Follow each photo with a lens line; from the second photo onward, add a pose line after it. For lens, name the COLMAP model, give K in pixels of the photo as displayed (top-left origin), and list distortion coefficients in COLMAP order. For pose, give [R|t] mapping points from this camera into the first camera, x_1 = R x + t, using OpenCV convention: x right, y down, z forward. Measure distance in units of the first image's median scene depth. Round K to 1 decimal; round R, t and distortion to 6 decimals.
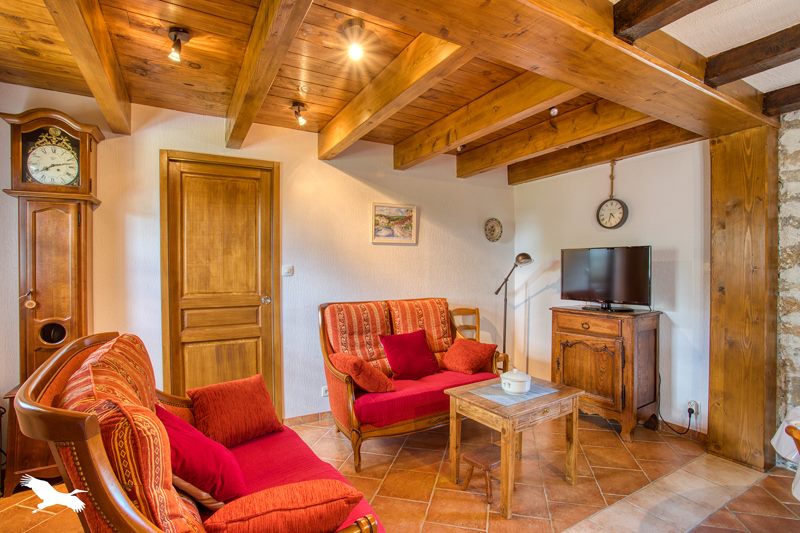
lens RADIAL K [[380.9, 0, 400.5], [0, 380.9, 268.2], [0, 0, 1]] dist [-0.000165, -0.000042]
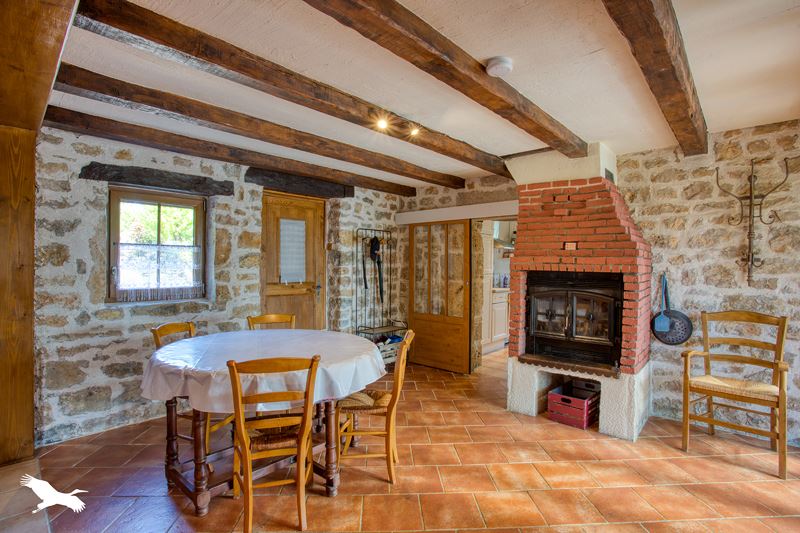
lens RADIAL K [[380.9, 0, 399.7], [0, 380.9, 266.4], [0, 0, 1]] dist [-0.000165, -0.000042]
pose [[-0.288591, -0.002453, 0.957449, -0.343572], [0.000169, 0.999997, 0.002612, -0.001034], [-0.957453, 0.000916, -0.288589, 0.322254]]
